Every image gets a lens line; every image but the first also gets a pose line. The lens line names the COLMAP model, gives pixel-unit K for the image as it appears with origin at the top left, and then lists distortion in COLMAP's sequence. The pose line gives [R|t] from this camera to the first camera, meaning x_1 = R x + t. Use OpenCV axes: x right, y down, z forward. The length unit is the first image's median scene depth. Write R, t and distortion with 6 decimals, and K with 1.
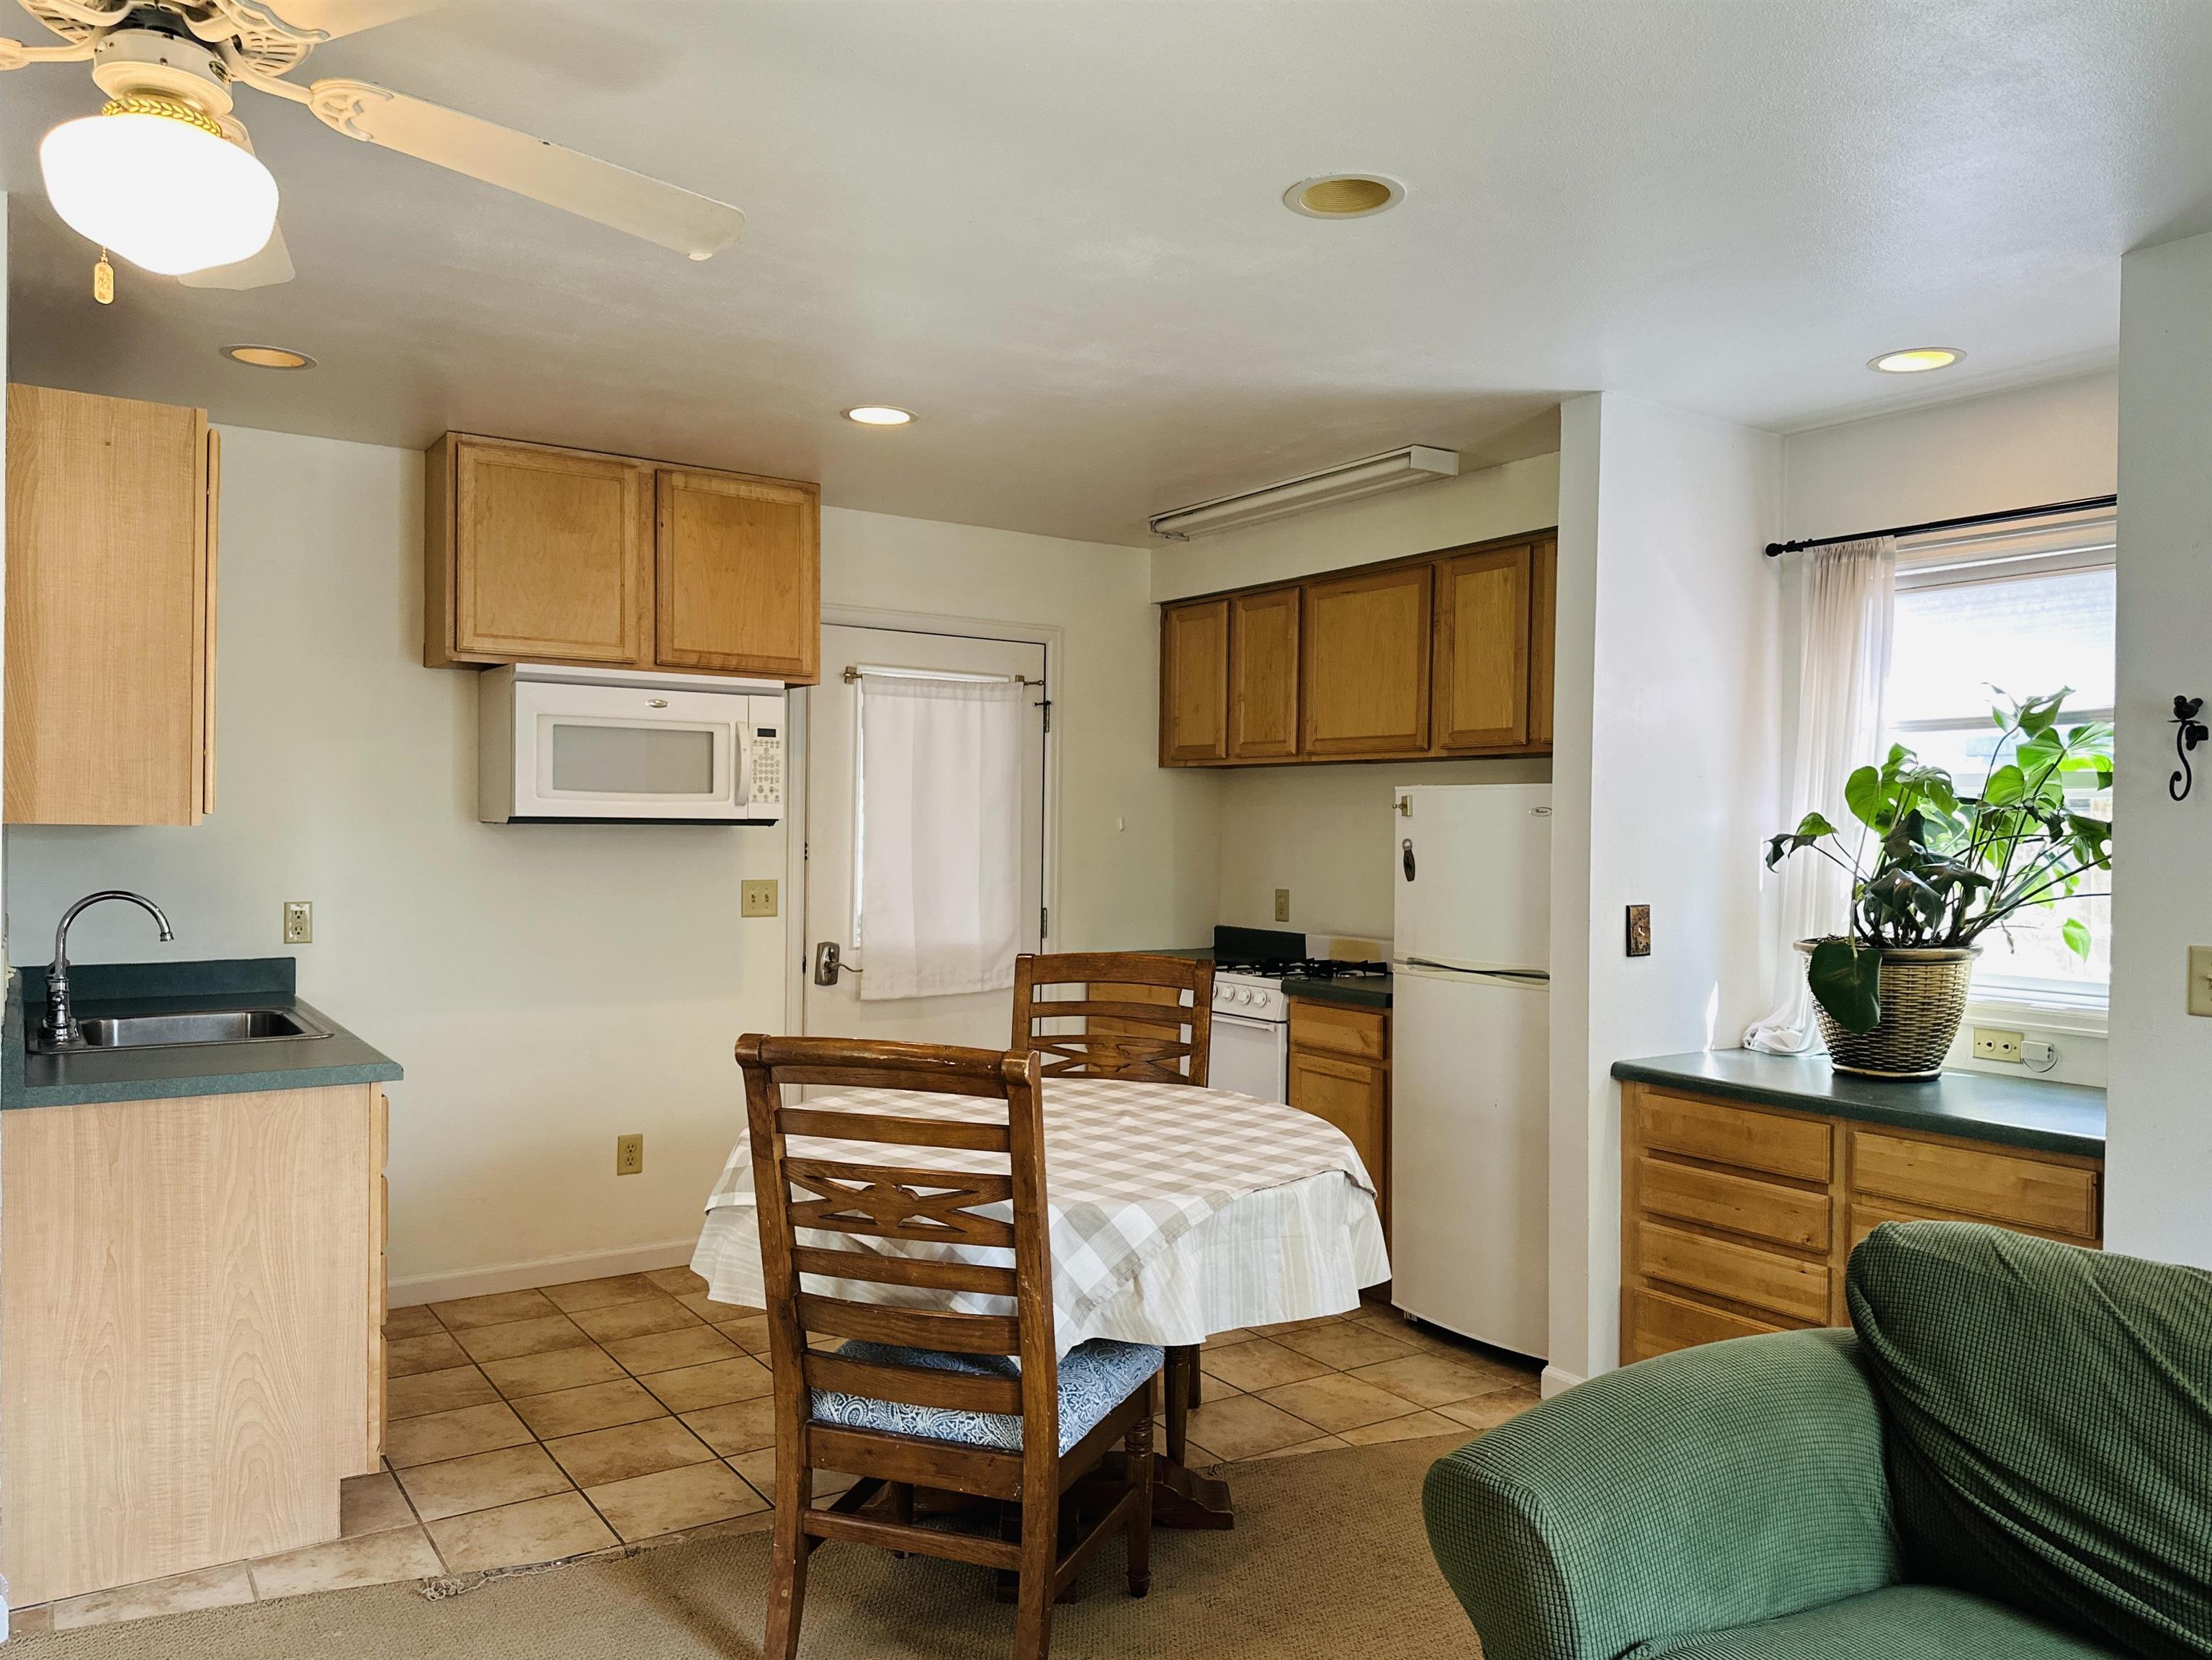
lens RADIAL K [[1569.4, 0, 1107.2], [0, 1569.4, 850.4], [0, 0, 1]] dist [0.080113, -0.183032]
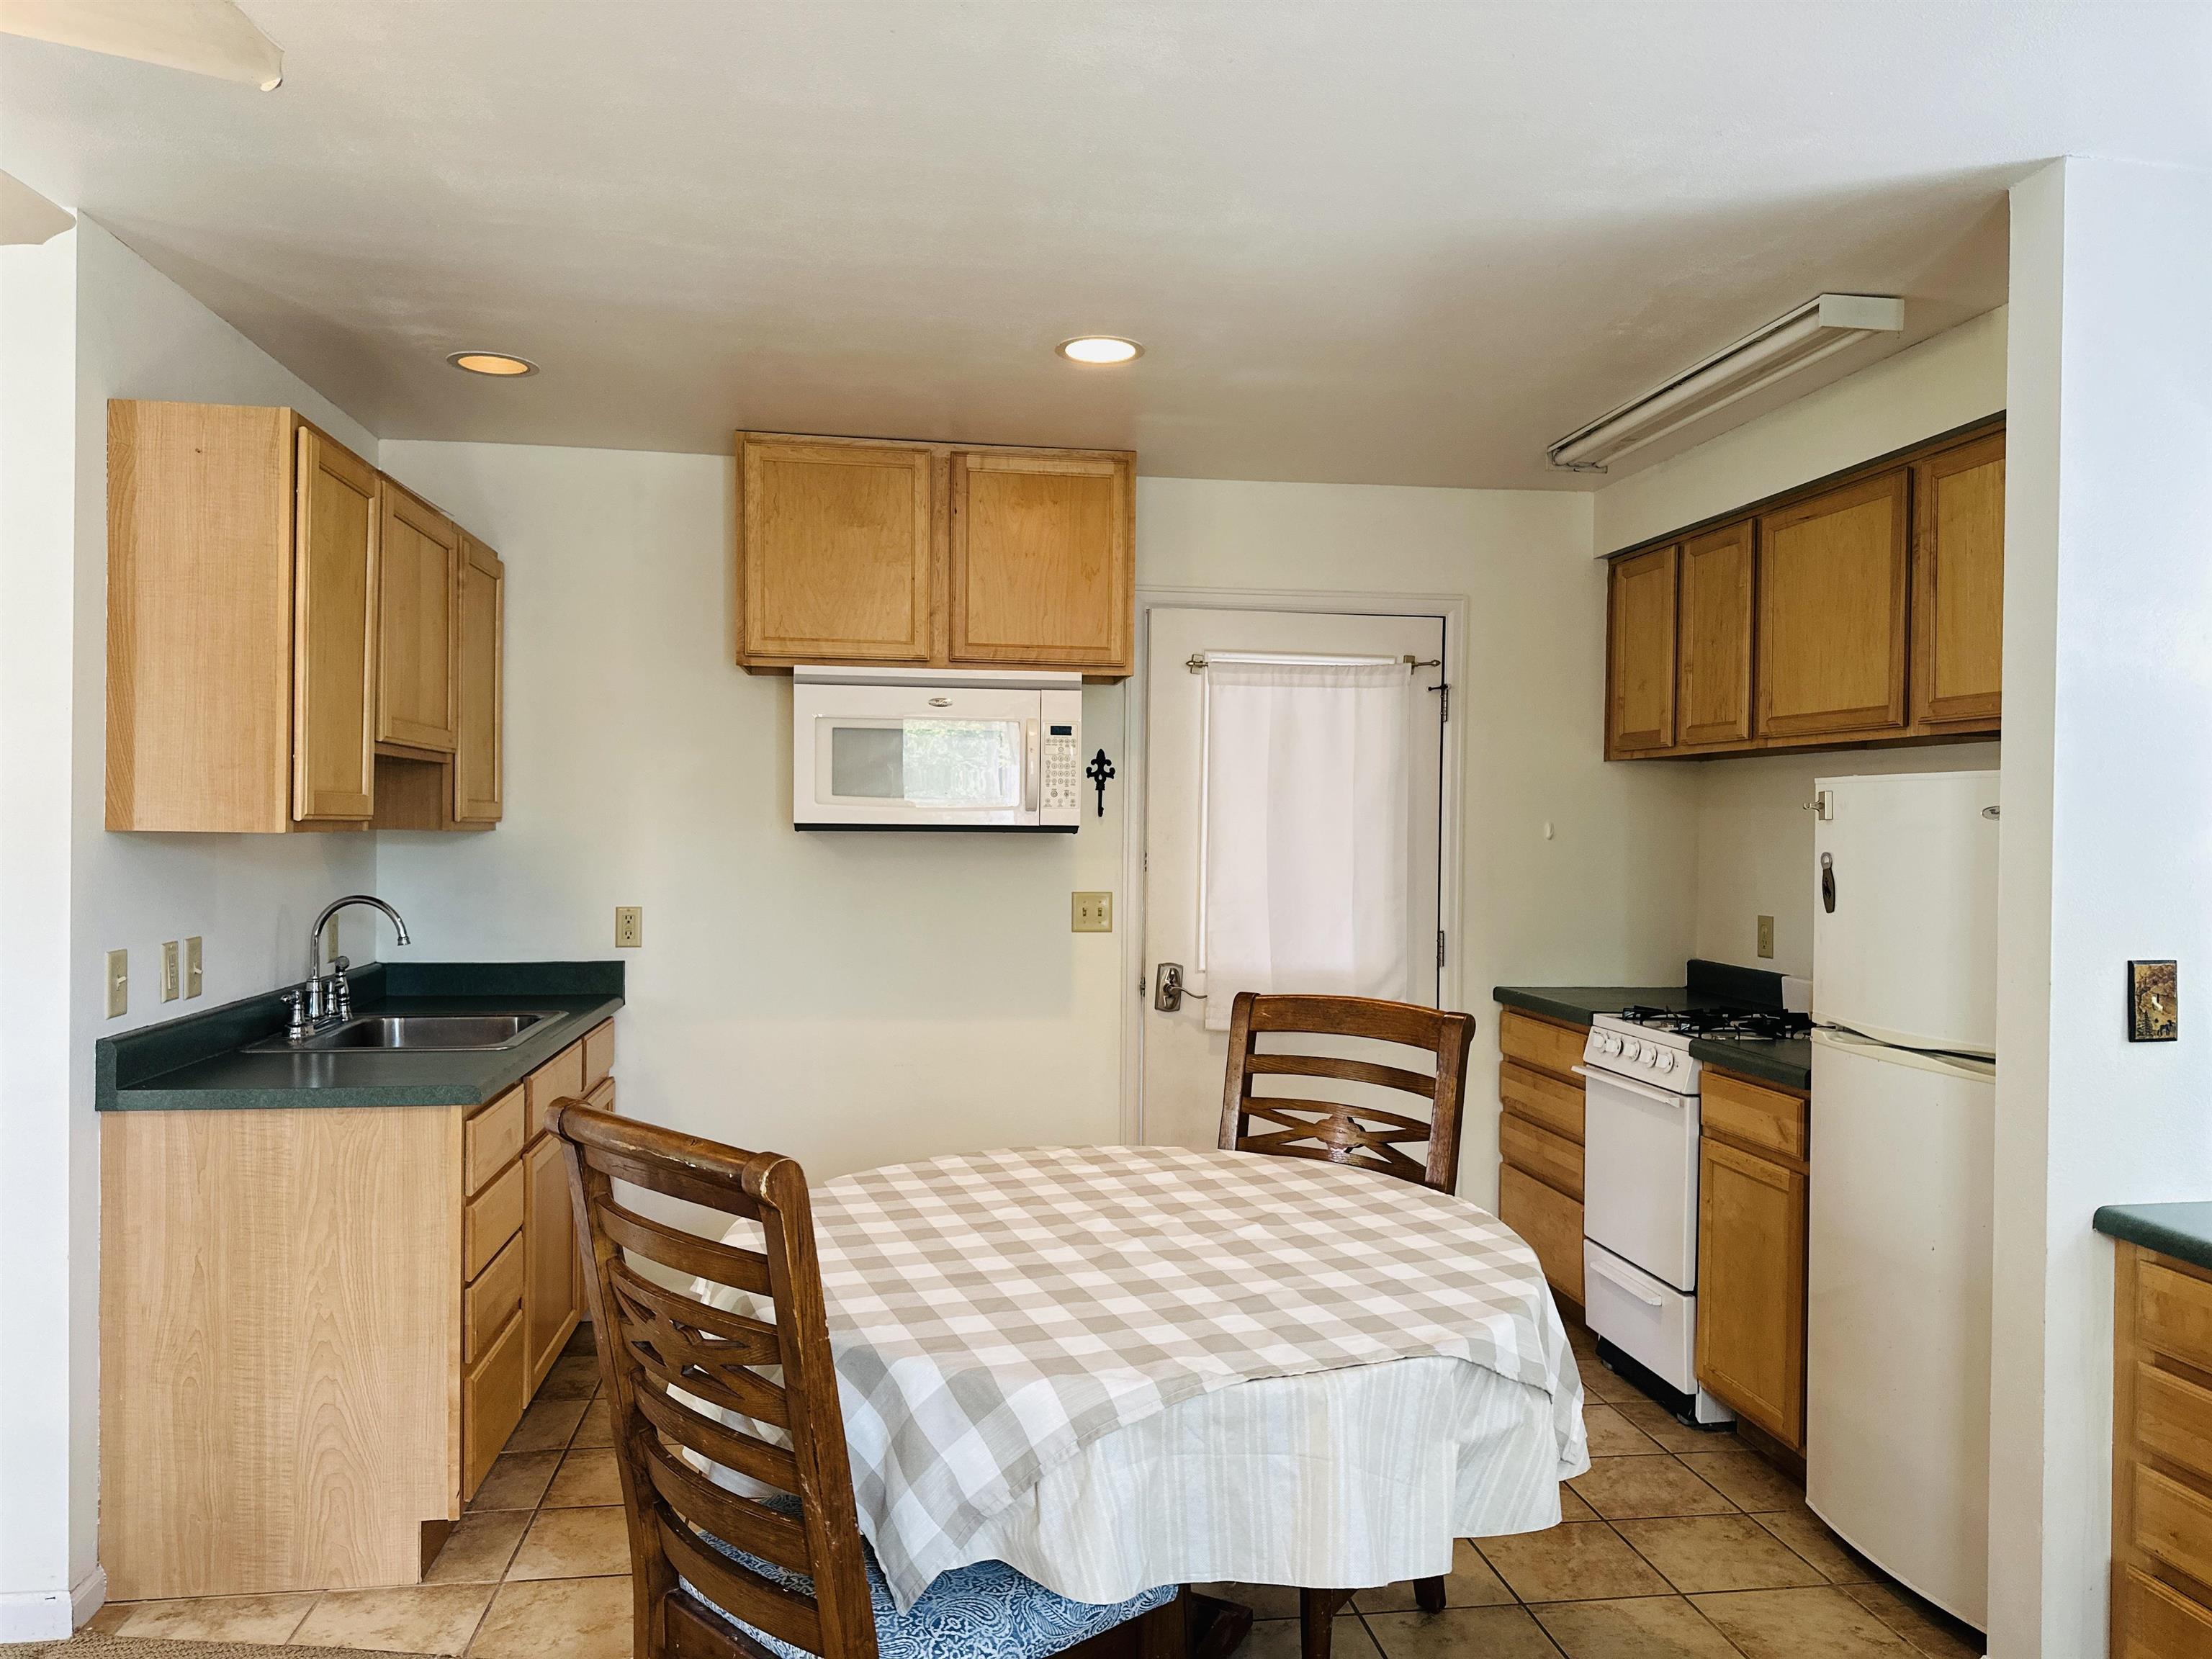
lens RADIAL K [[1524.0, 0, 1106.0], [0, 1524.0, 829.5], [0, 0, 1]] dist [0.098037, -0.185930]
pose [[0.898657, -0.000296, -0.438652, 0.203844], [-0.007254, 0.999853, -0.015536, -0.004474], [0.438593, 0.017144, 0.898522, 0.239121]]
